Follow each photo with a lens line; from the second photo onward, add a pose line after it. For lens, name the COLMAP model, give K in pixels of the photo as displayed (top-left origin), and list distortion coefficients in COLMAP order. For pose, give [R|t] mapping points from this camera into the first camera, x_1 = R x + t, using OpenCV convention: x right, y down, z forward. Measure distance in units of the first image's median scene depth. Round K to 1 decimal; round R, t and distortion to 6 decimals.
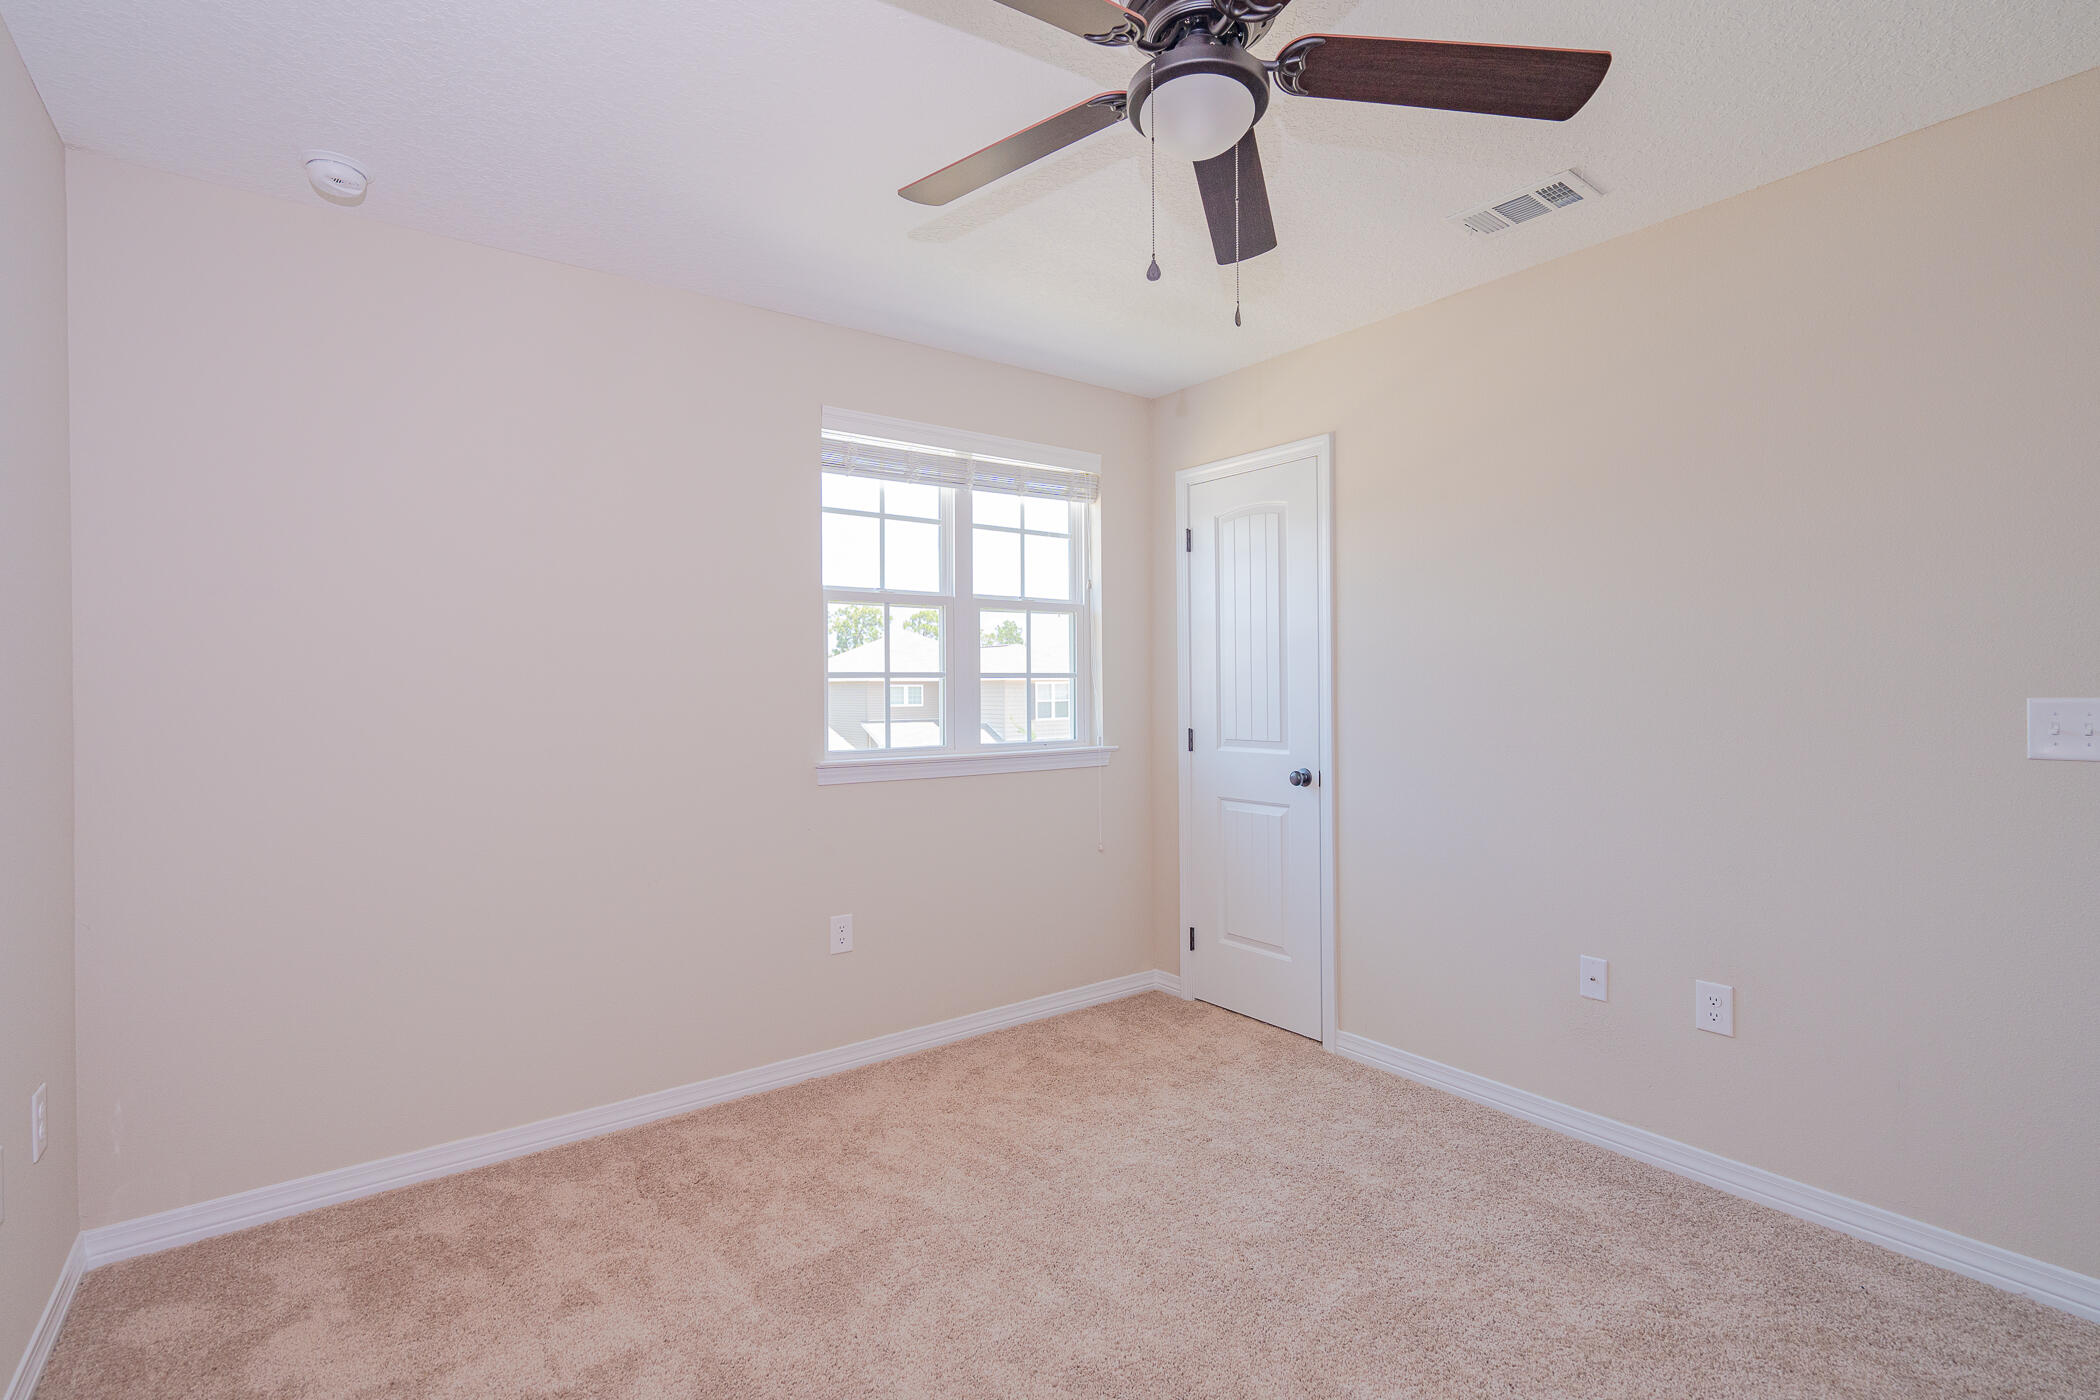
lens RADIAL K [[962.2, 0, 1054.4], [0, 962.2, 685.3], [0, 0, 1]] dist [-0.001291, 0.001615]
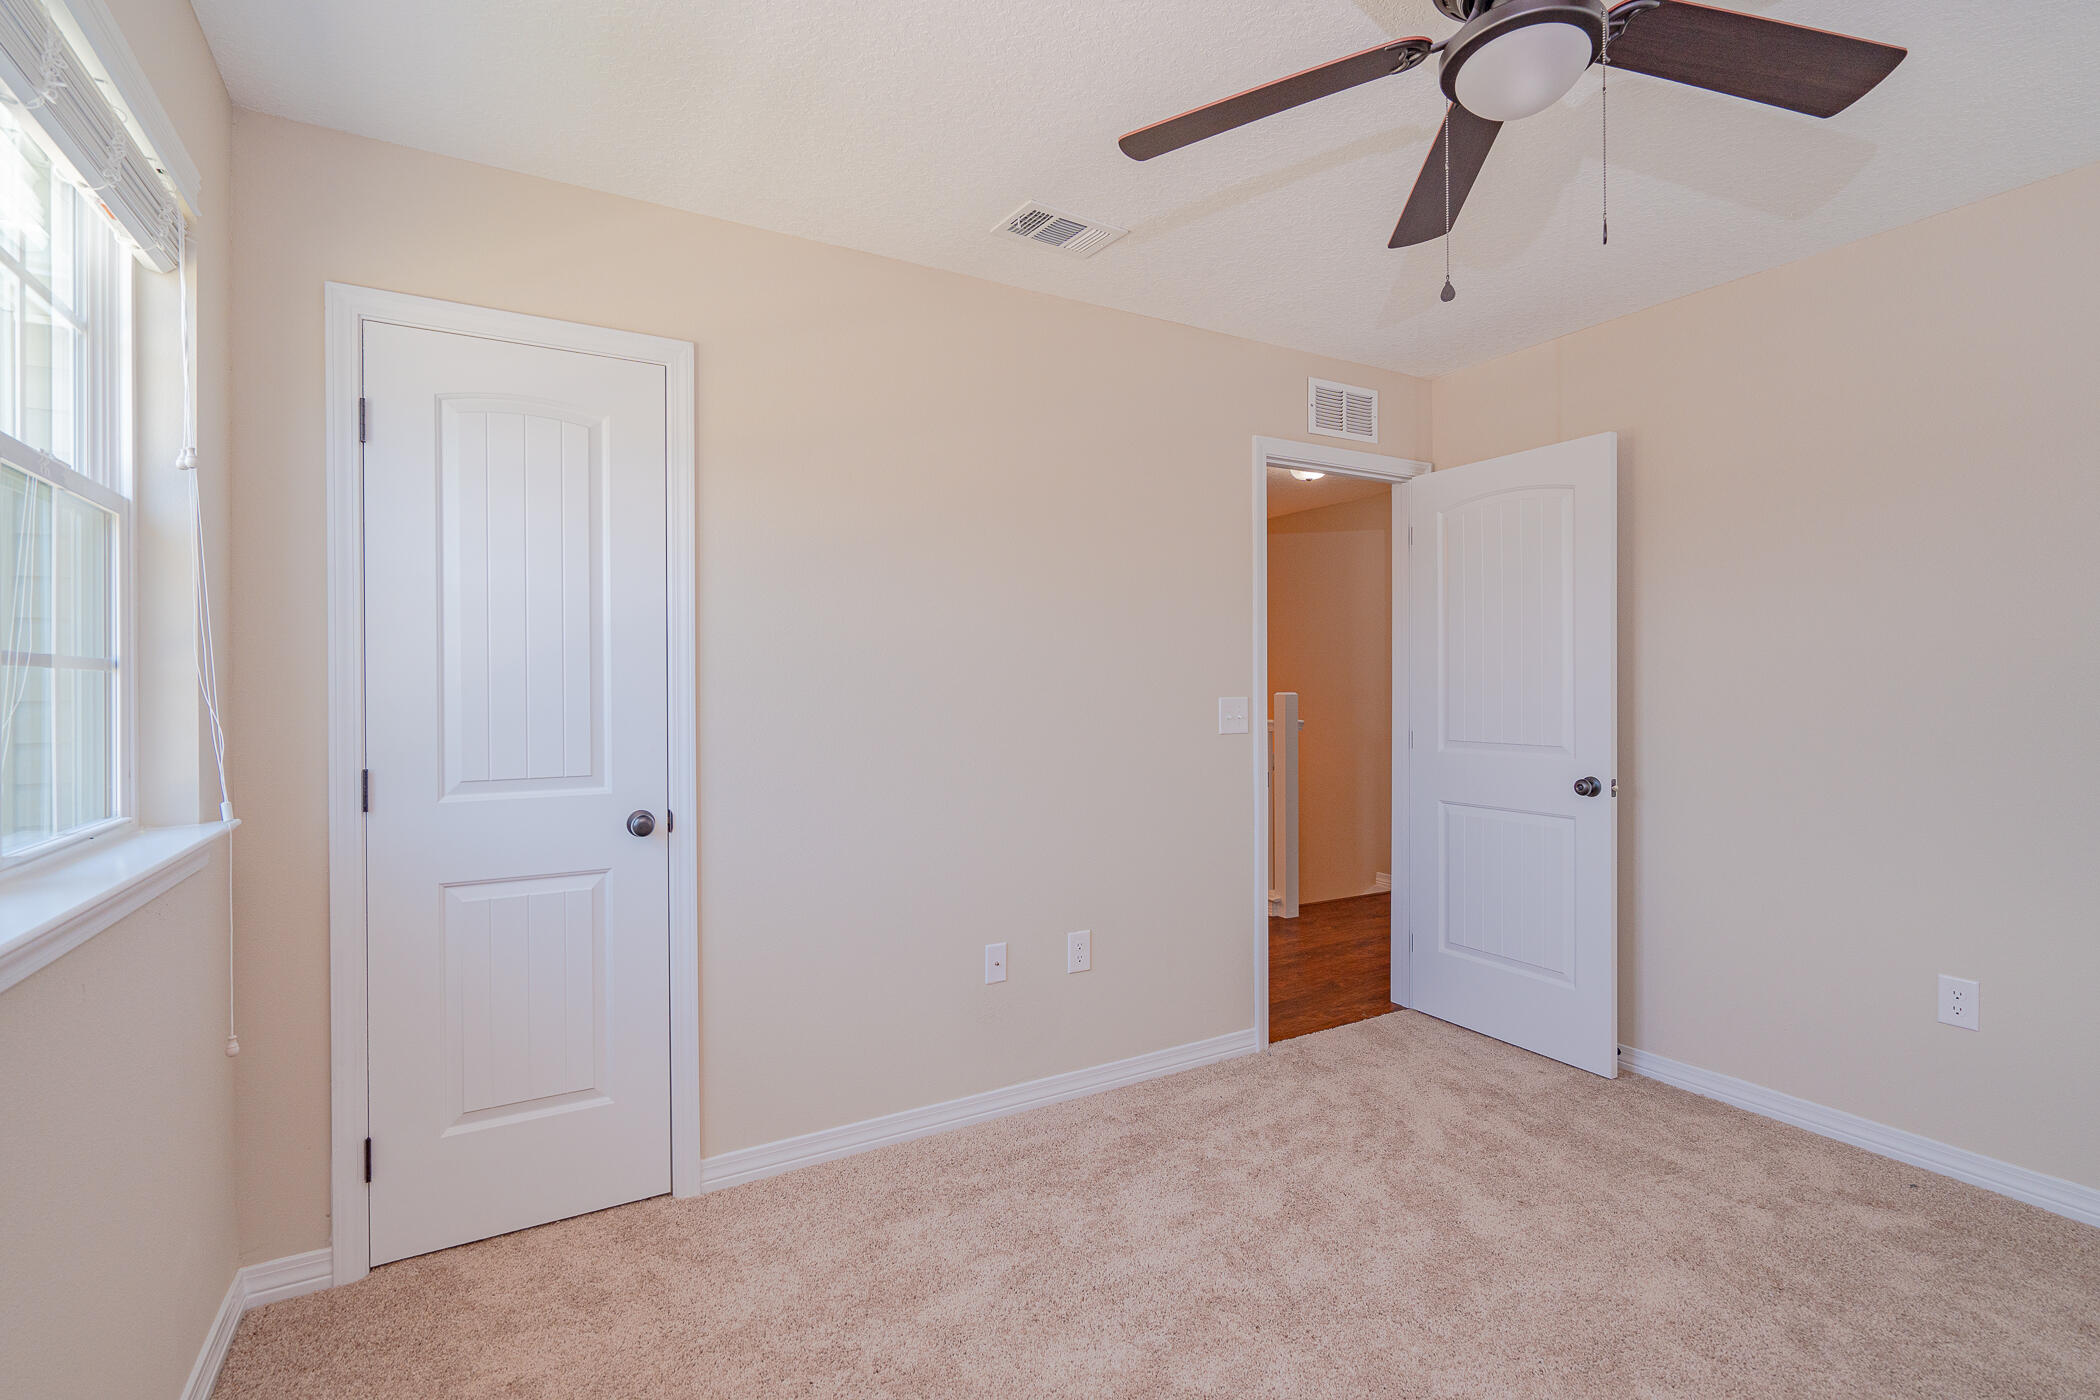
lens RADIAL K [[962.2, 0, 1054.4], [0, 962.2, 685.3], [0, 0, 1]] dist [-0.001291, 0.001615]
pose [[0.128823, 0.008221, 0.991634, -0.393960], [0.000006, 0.999966, -0.008291, 0.002143], [-0.991668, 0.001074, 0.128819, 0.627072]]
